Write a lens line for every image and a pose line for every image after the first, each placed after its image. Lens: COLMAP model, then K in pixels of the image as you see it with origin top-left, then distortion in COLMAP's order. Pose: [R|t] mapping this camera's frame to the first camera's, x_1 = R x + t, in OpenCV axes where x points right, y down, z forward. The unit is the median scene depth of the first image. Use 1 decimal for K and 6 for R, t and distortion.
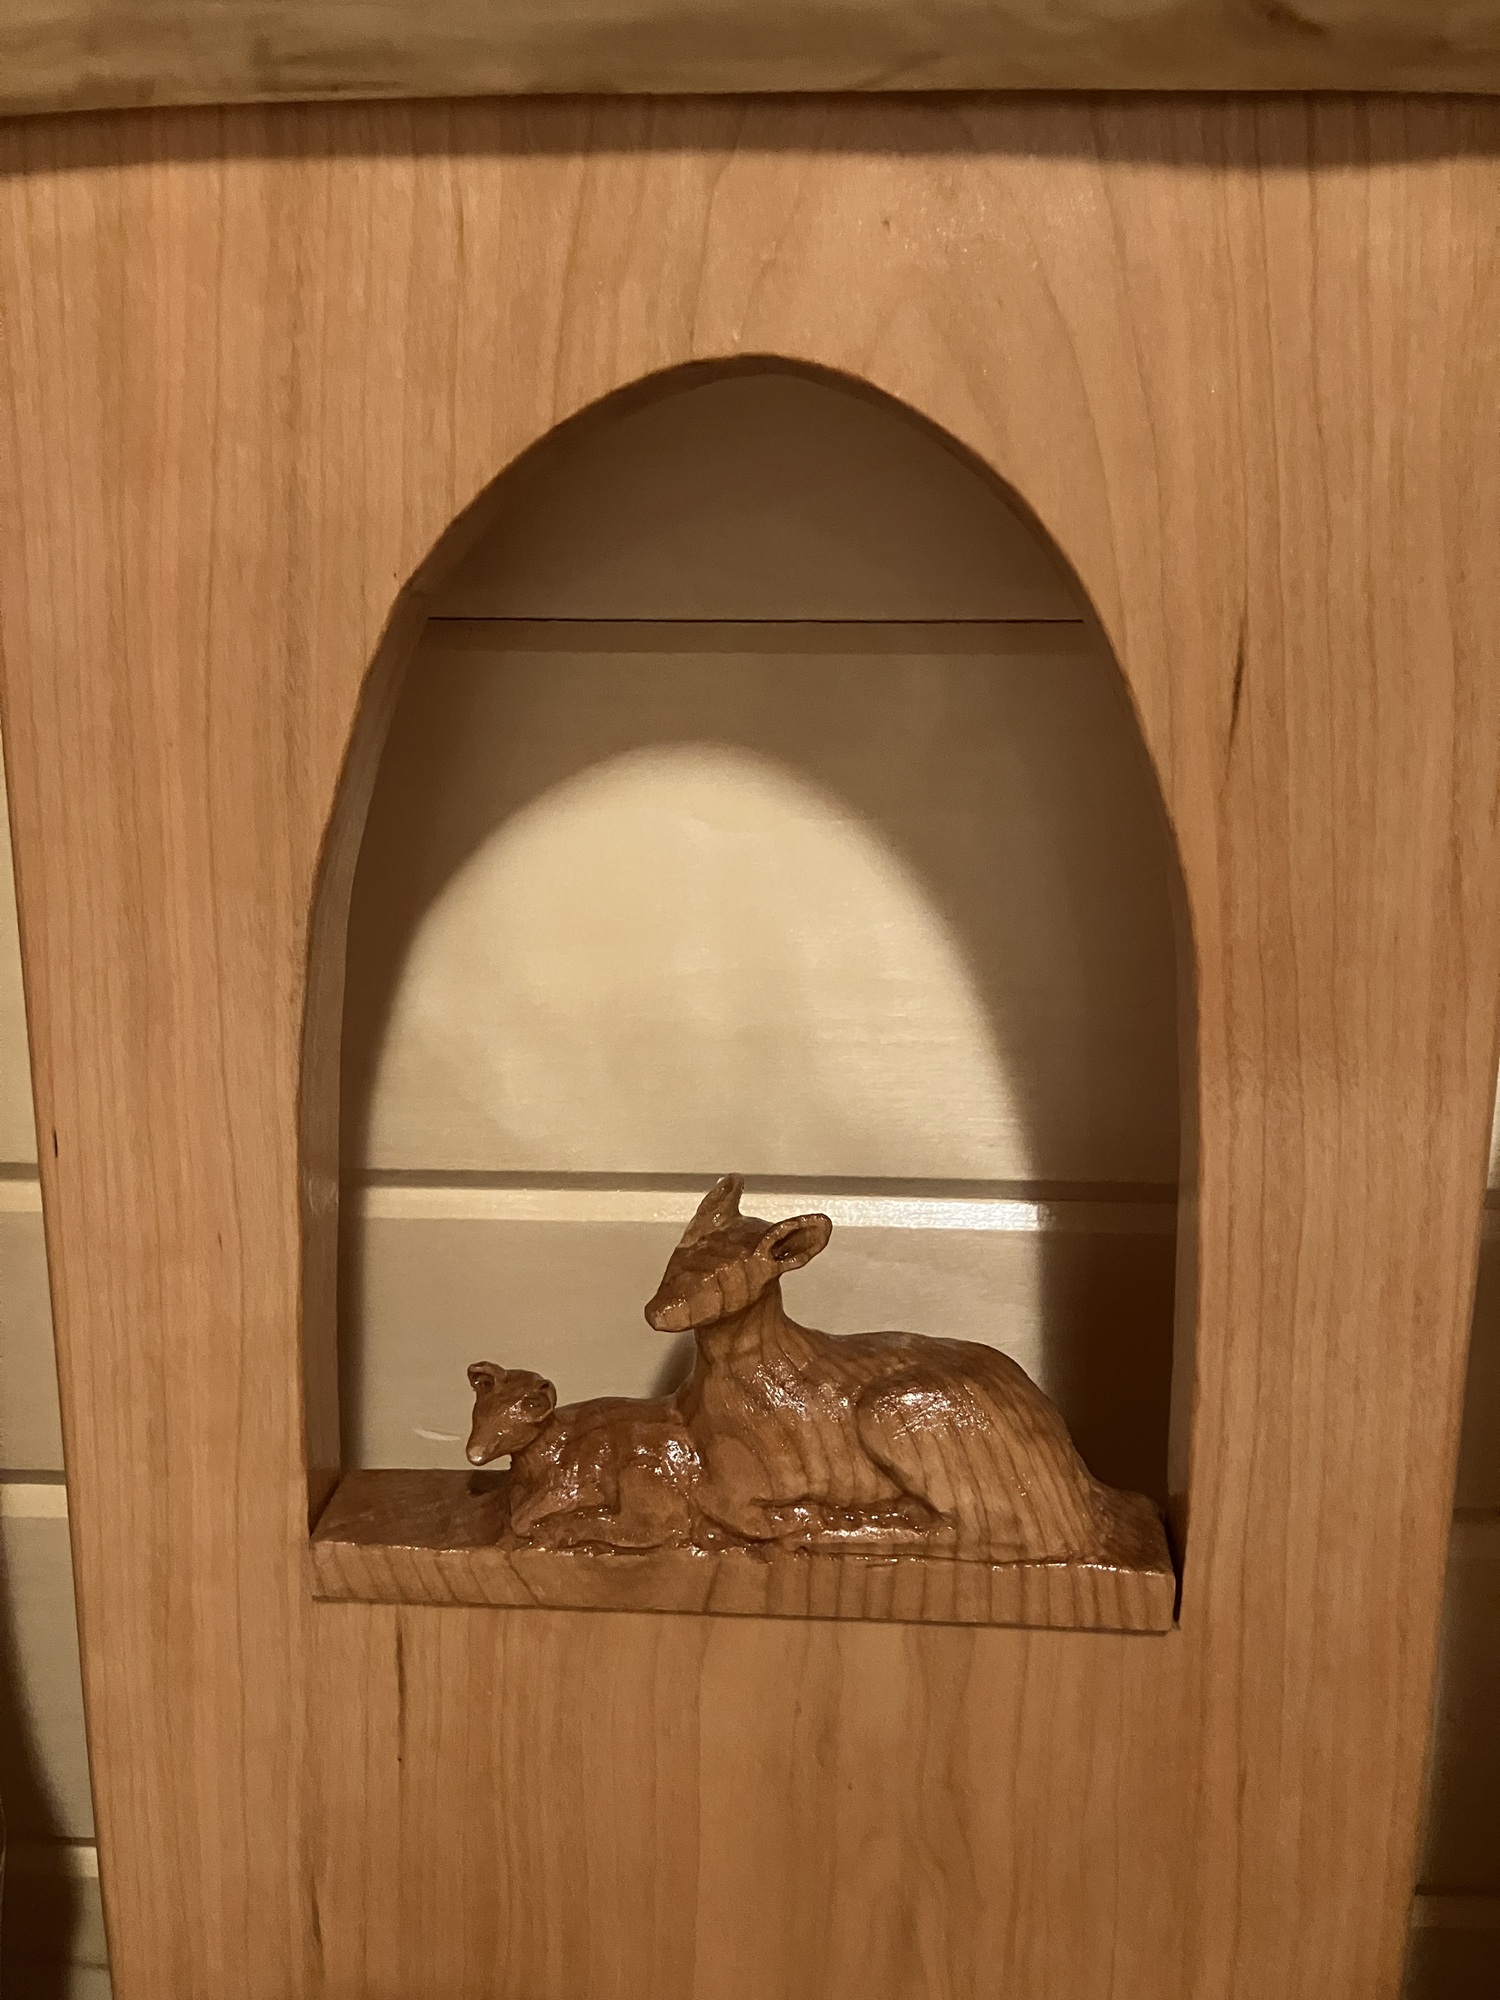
lens RADIAL K [[1605.7, 0, 750.0], [0, 1605.7, 1000.0], [0, 0, 1]] dist [0.003818, 0.000709]
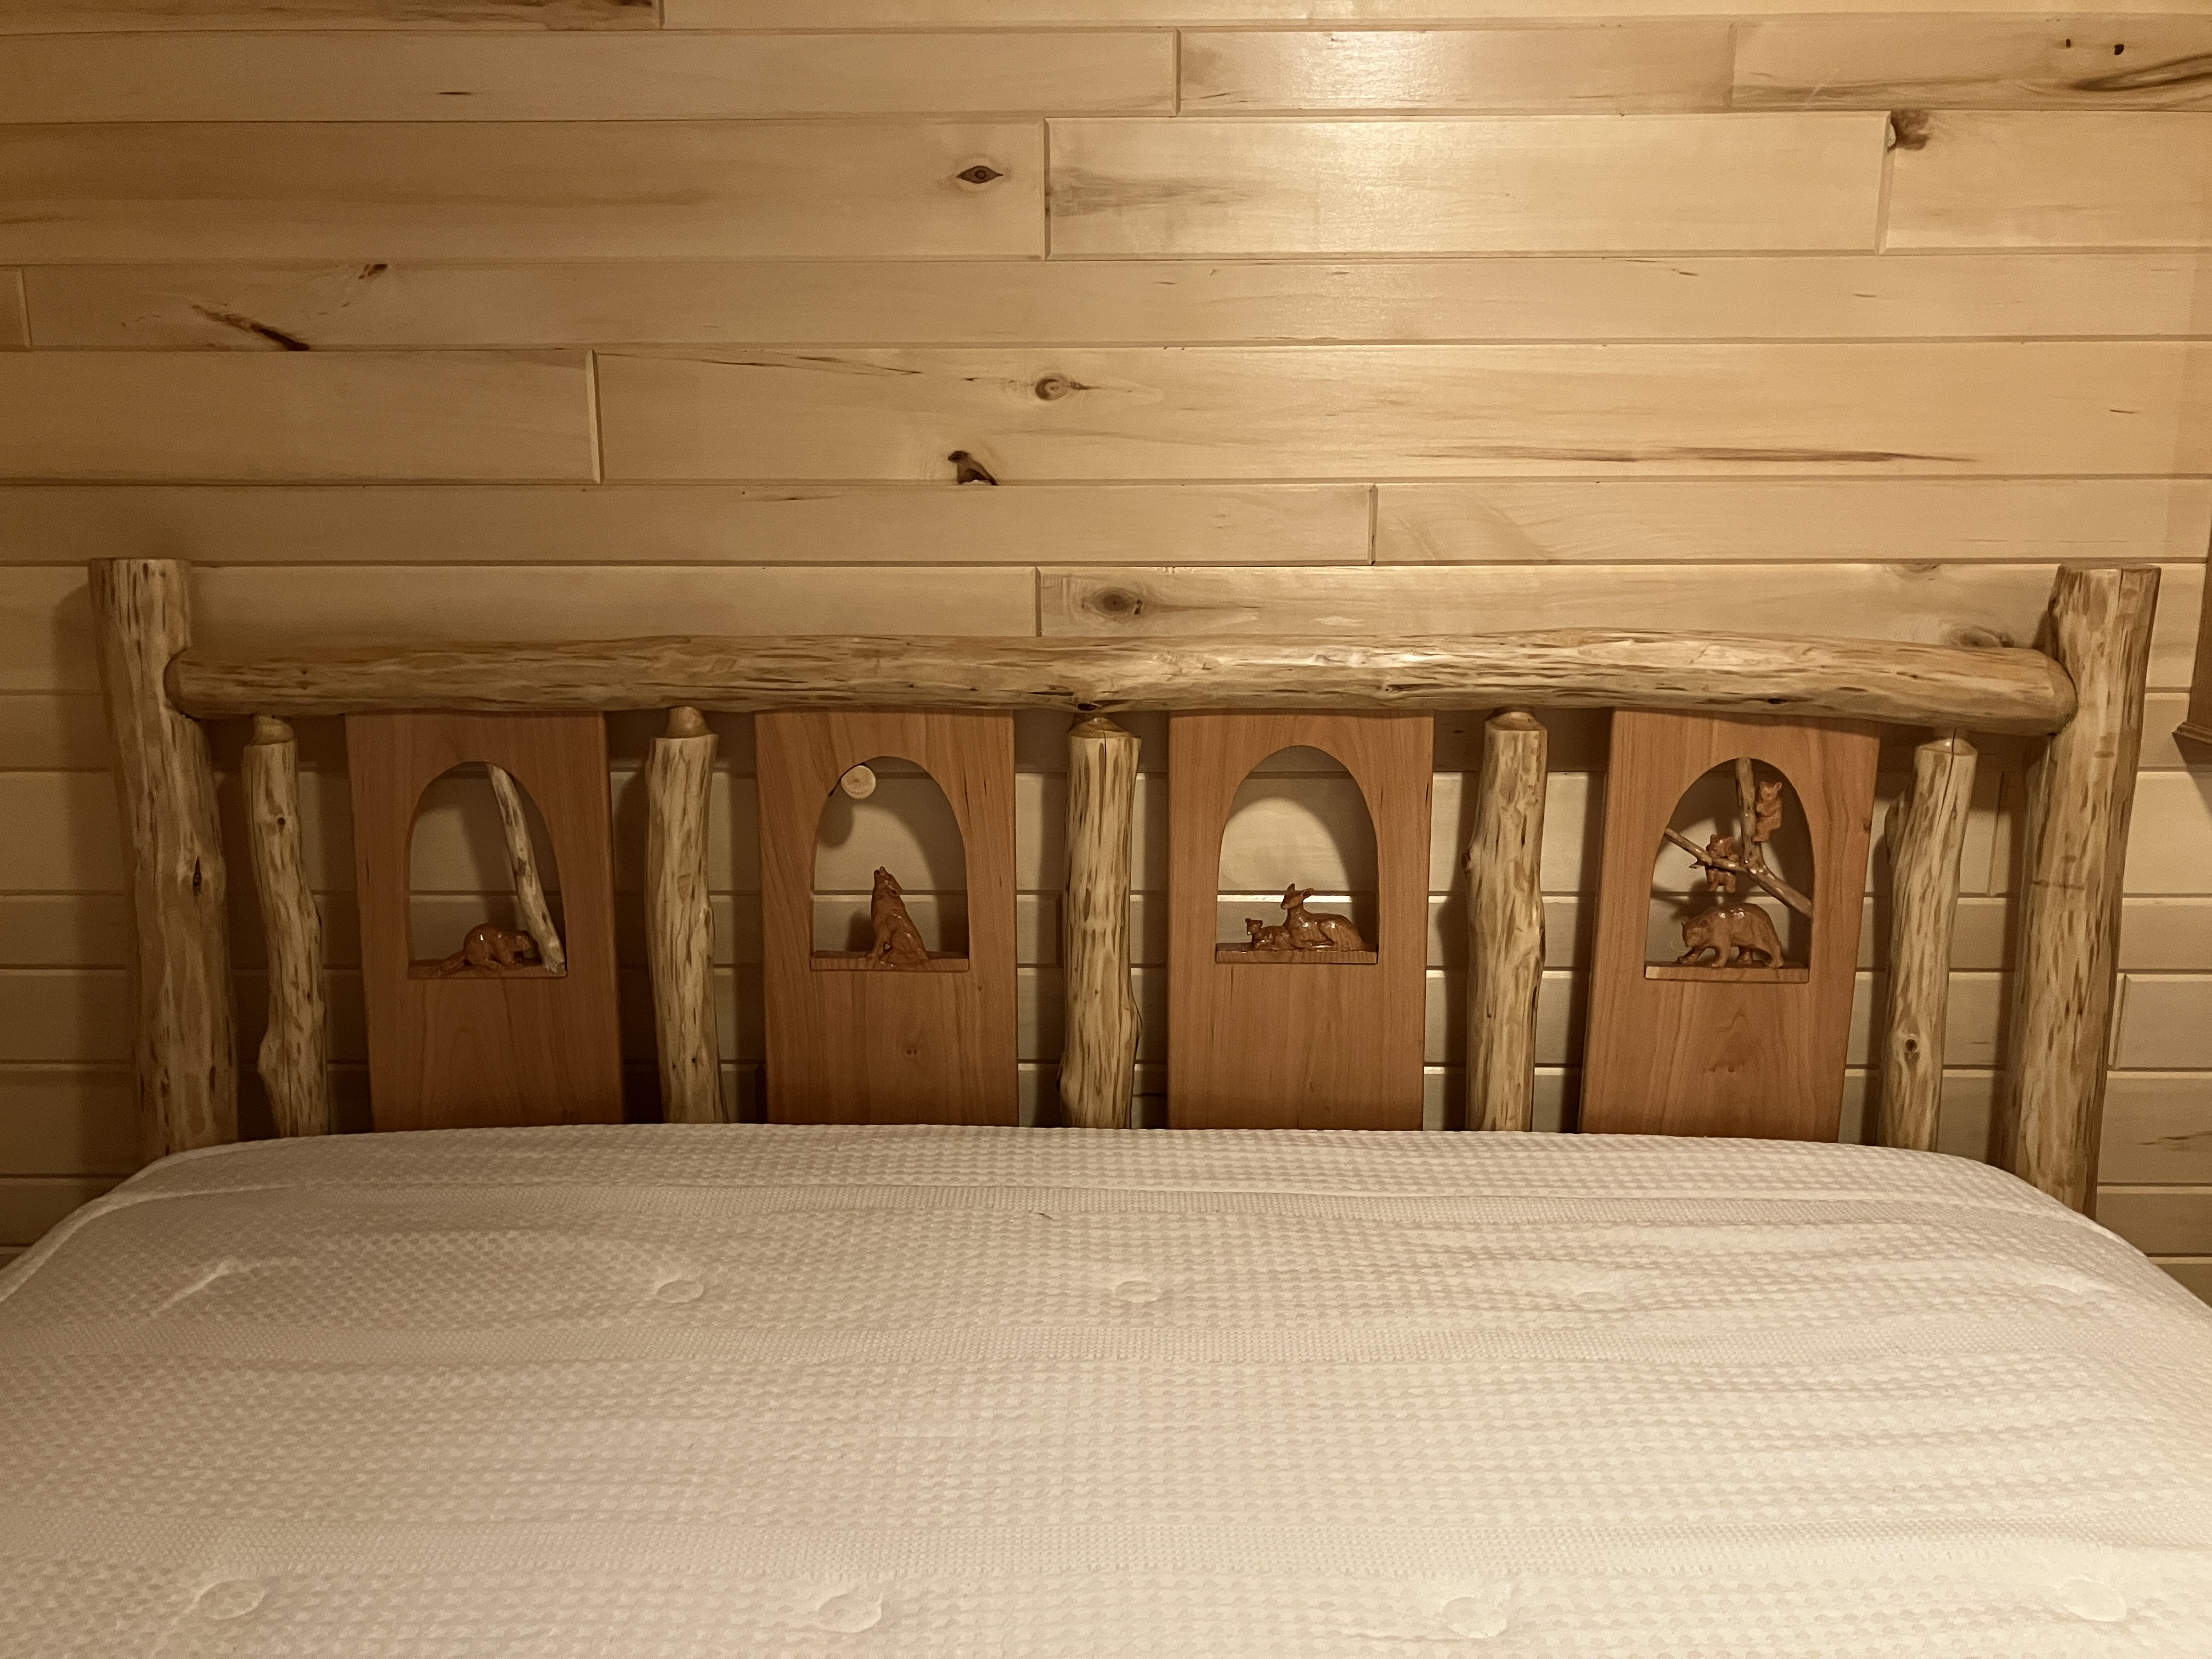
lens RADIAL K [[1986.8, 0, 1106.0], [0, 1986.8, 829.5], [0, 0, 1]] dist [-0.007747, -0.003872]
pose [[0.998776, -0.015669, 0.046913, -0.937208], [0.017488, 0.999101, -0.038621, 0.177104], [-0.046266, 0.039394, 0.998152, -5.548132]]
